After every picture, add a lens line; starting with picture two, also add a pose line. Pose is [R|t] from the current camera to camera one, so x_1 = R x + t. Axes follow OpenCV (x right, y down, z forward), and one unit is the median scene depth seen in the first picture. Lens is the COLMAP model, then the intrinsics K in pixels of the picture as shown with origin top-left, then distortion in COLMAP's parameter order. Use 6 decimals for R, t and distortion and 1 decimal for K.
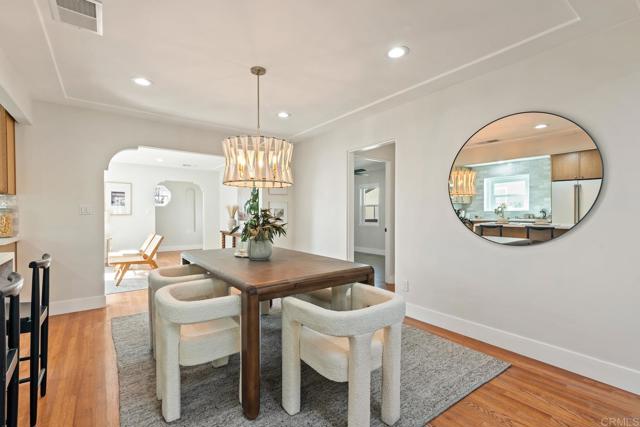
lens RADIAL K [[288.9, 0, 319.4], [0, 288.9, 219.2], [0, 0, 1]] dist [0.013415, -0.000016]
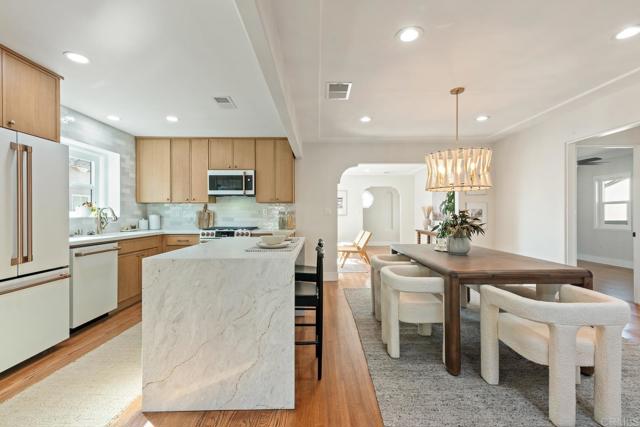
lens RADIAL K [[288.0, 0, 320.9], [0, 288.0, 214.1], [0, 0, 1]] dist [0.013306, -0.000168]
pose [[0.805733, -0.002923, -0.592272, 0.033035], [-0.007671, 0.999852, -0.015371, 0.001529], [0.592230, 0.016928, 0.805591, -0.237720]]
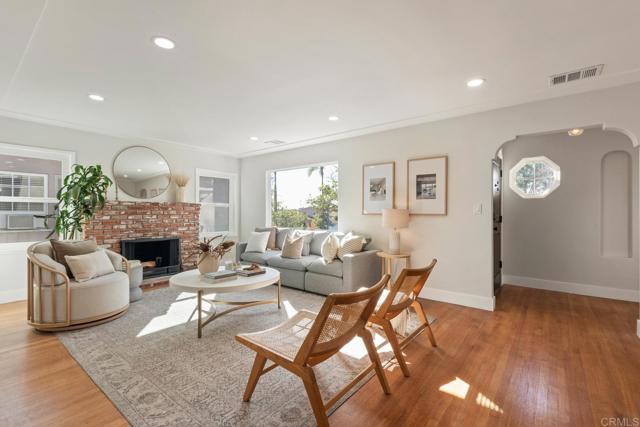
lens RADIAL K [[288.0, 0, 320.9], [0, 288.0, 214.1], [0, 0, 1]] dist [0.013306, -0.000168]
pose [[0.245195, 0.000255, -0.969474, -0.509202], [-0.015713, 0.999870, -0.003711, -0.028918], [0.969347, 0.016143, 0.245167, 1.746630]]
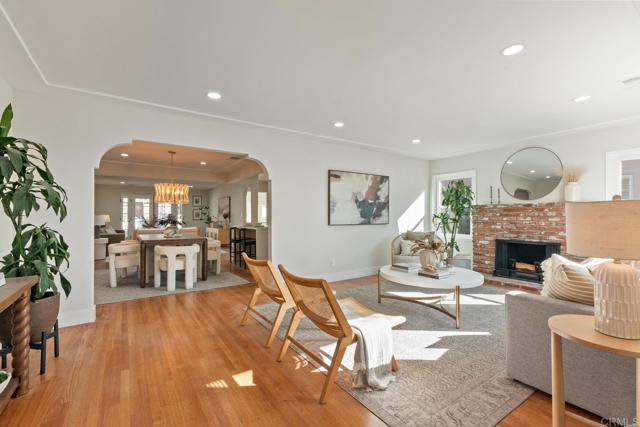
lens RADIAL K [[288.0, 0, 320.9], [0, 288.0, 214.1], [0, 0, 1]] dist [0.013306, -0.000168]
pose [[-0.998918, 0.001034, 0.046496, -1.355112], [0.001580, 0.999930, 0.011708, -0.052139], [-0.046480, 0.011769, -0.998850, 2.998772]]
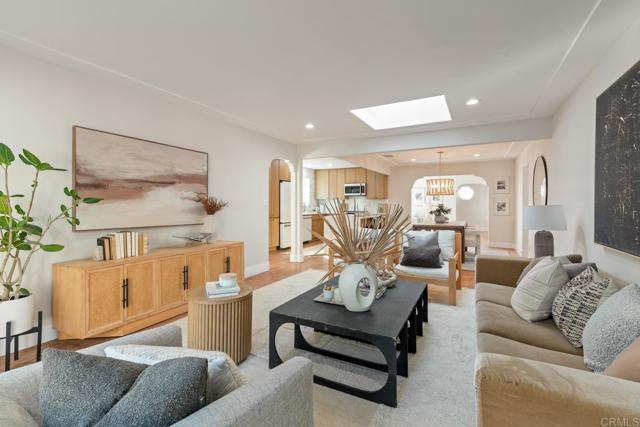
lens RADIAL K [[293.2, 0, 319.4], [0, 293.2, 204.3], [0, 0, 1]] dist [0.000578, -0.000026]
pose [[0.422505, 0.001133, -0.906360, 1.712439], [-0.017267, 0.999828, -0.006799, 0.004560], [0.906196, 0.018523, 0.422451, -1.109558]]
